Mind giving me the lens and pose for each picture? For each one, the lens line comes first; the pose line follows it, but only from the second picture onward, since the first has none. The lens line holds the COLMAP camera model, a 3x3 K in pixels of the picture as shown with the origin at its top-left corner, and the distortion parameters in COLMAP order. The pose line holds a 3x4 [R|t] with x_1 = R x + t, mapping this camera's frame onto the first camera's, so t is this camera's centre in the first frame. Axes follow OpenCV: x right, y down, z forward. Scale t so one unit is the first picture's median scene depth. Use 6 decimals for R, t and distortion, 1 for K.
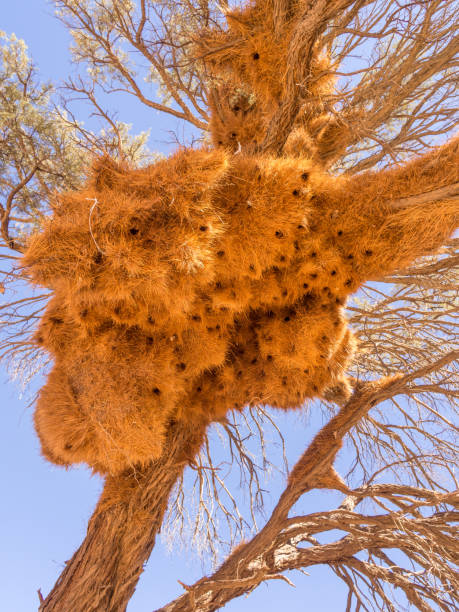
lens RADIAL K [[428.5, 0, 229.5], [0, 428.5, 306.0], [0, 0, 1]] dist [0.001257, 0.001508]
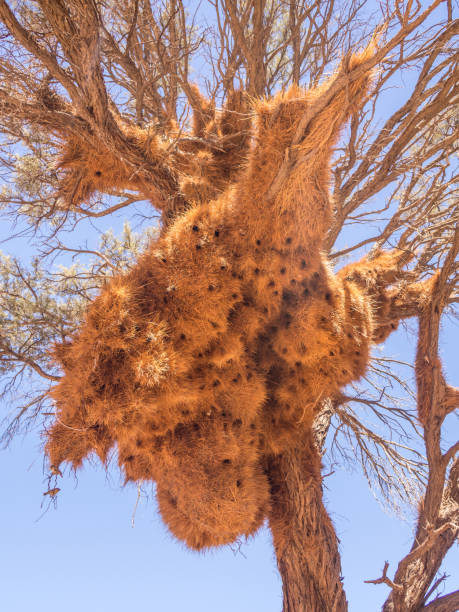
lens RADIAL K [[428.5, 0, 229.5], [0, 428.5, 306.0], [0, 0, 1]] dist [0.001257, 0.001508]
pose [[0.730531, -0.643554, -0.228393, 0.299614], [0.648658, 0.758509, -0.062509, -0.028619], [0.213466, -0.102484, 0.971560, -0.035699]]
